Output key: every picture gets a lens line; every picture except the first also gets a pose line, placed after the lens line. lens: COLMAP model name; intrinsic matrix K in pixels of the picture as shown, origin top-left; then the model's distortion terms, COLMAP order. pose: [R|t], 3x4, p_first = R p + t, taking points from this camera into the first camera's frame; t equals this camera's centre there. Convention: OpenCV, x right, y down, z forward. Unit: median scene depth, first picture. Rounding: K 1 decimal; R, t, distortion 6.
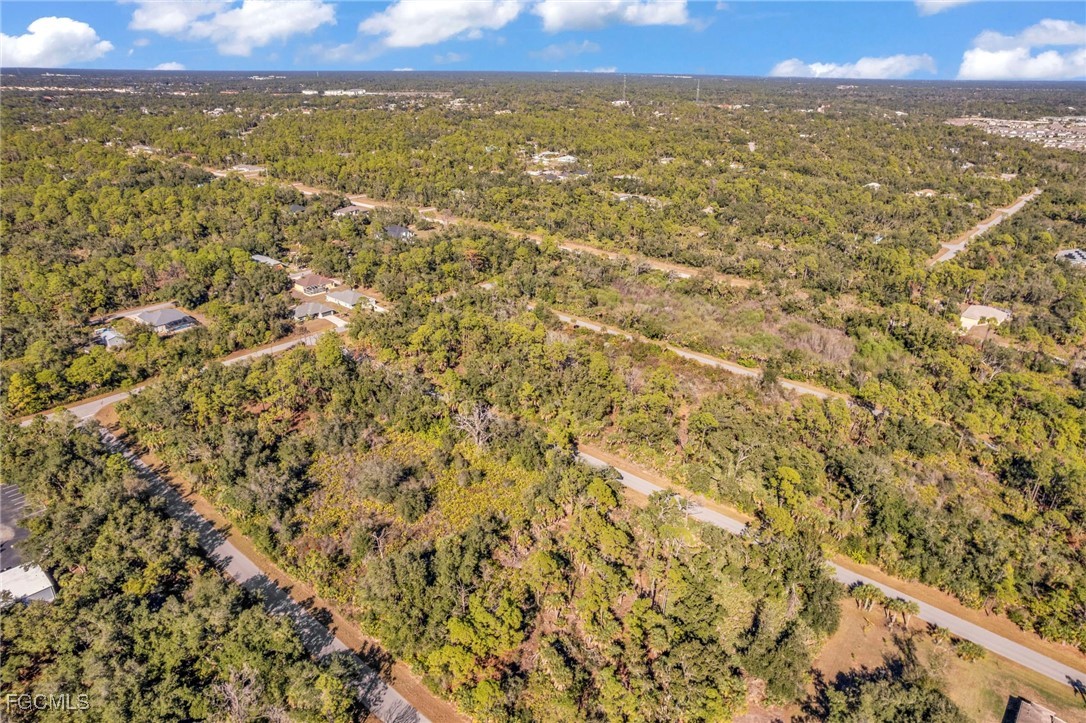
lens RADIAL K [[694.5, 0, 553.7], [0, 694.5, 373.4], [0, 0, 1]] dist [-0.083464, 0.076126]
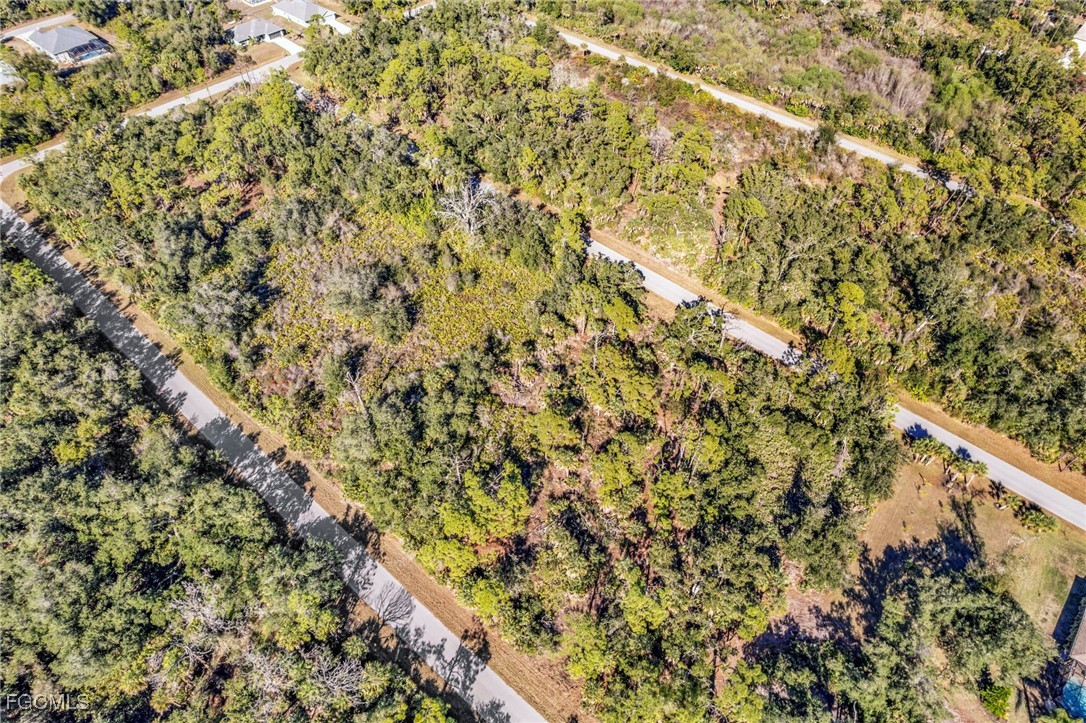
lens RADIAL K [[694.5, 0, 553.7], [0, 694.5, 373.4], [0, 0, 1]] dist [-0.083464, 0.076126]
pose [[0.999998, 0.001376, 0.001758, -0.009853], [-0.001978, 0.911218, 0.411919, -0.077999], [-0.001035, -0.411921, 0.911219, 0.171577]]
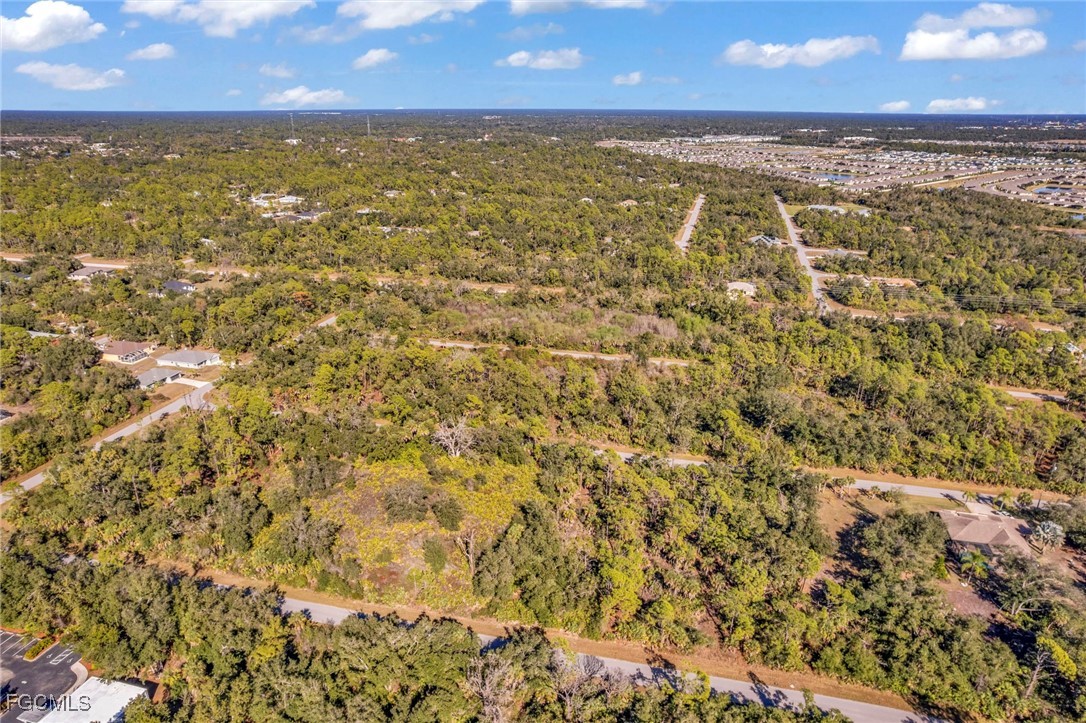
lens RADIAL K [[694.5, 0, 553.7], [0, 694.5, 373.4], [0, 0, 1]] dist [-0.083464, 0.076126]
pose [[0.891209, -0.172860, 0.419364, -0.375736], [0.191126, 0.981564, -0.001575, 0.007973], [-0.411361, 0.081555, 0.907817, -0.034429]]
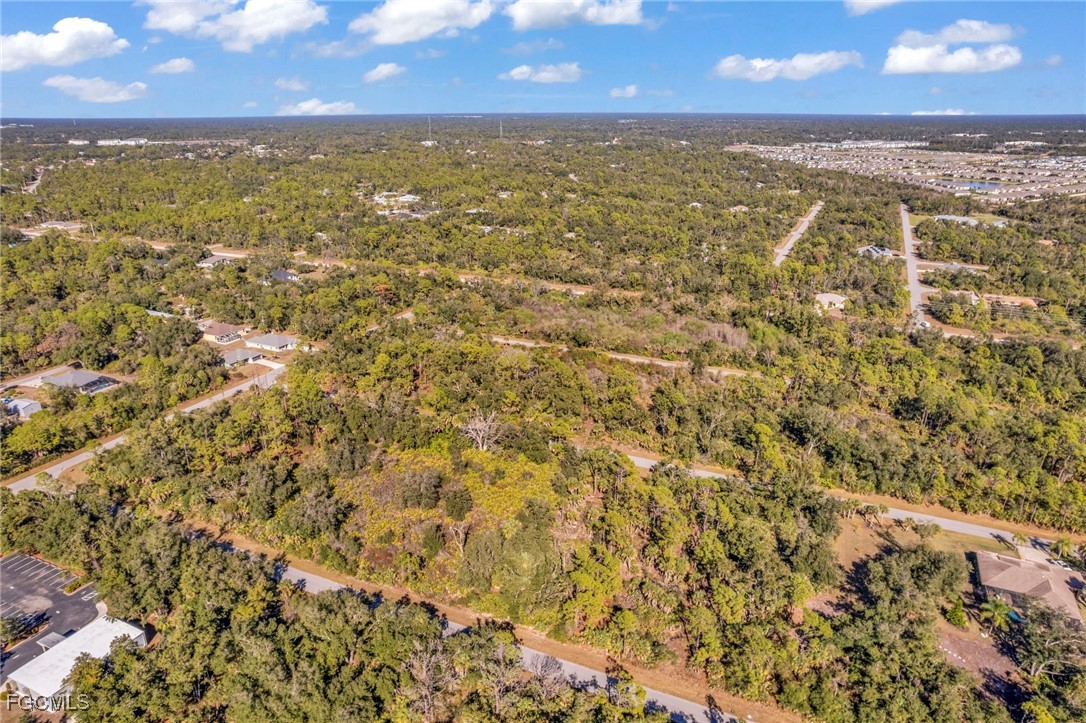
lens RADIAL K [[694.5, 0, 553.7], [0, 694.5, 373.4], [0, 0, 1]] dist [-0.083464, 0.076126]
pose [[0.960120, -0.114298, 0.255156, -0.250373], [0.127264, 0.991257, -0.034843, 0.033955], [-0.248943, 0.065926, 0.966272, -0.081559]]
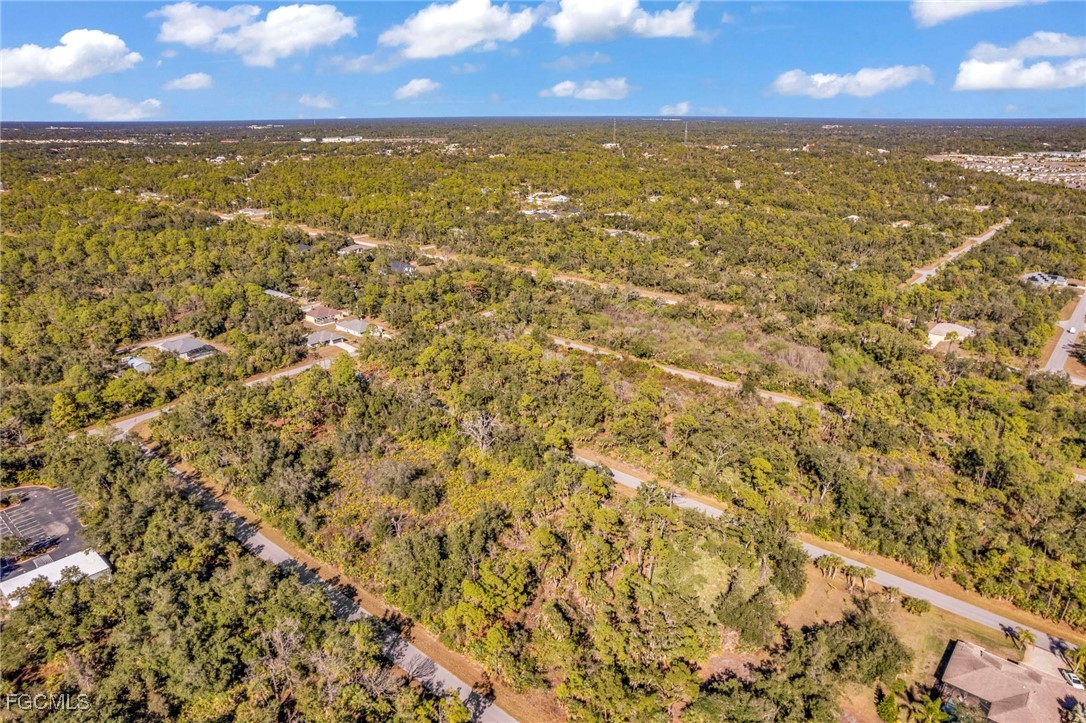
lens RADIAL K [[694.5, 0, 553.7], [0, 694.5, 373.4], [0, 0, 1]] dist [-0.083464, 0.076126]
pose [[0.999833, -0.017516, 0.005236, 0.000898], [0.017786, 0.998210, -0.057096, 0.044767], [-0.004226, 0.057180, 0.998355, -0.099423]]
